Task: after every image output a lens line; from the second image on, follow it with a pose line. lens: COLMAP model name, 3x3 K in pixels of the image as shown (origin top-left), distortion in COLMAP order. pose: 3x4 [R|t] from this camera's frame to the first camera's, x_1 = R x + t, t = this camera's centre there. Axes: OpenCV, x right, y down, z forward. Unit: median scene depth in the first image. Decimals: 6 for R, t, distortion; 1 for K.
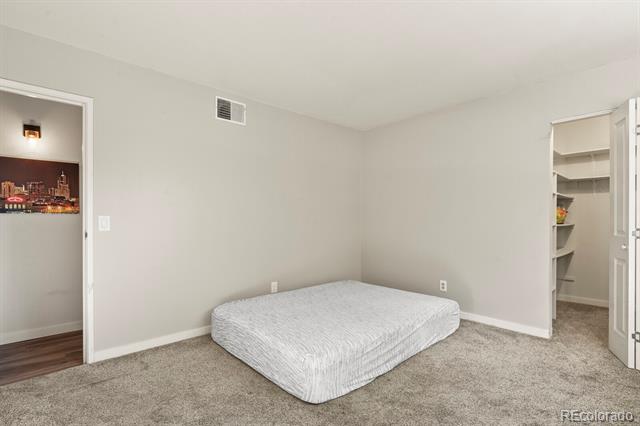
lens RADIAL K [[308.5, 0, 321.1], [0, 308.5, 218.3], [0, 0, 1]] dist [0.000949, -0.004542]
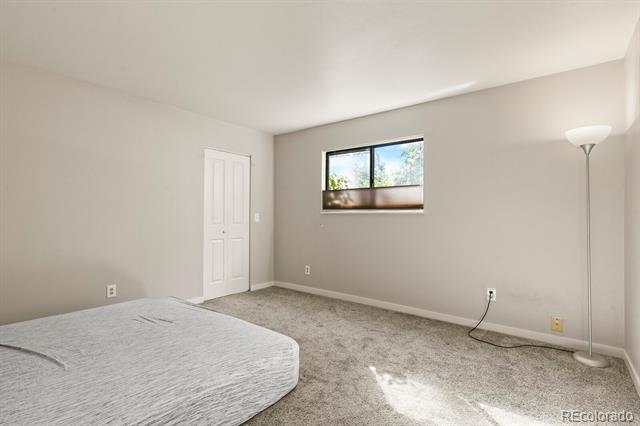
lens RADIAL K [[308.5, 0, 321.4], [0, 308.5, 213.5], [0, 0, 1]] dist [0.000949, -0.004542]
pose [[-0.155040, 0.011285, 0.987844, -0.973293], [-0.009124, 0.999876, -0.012855, 0.005497], [-0.987866, -0.011006, -0.154918, 0.936828]]
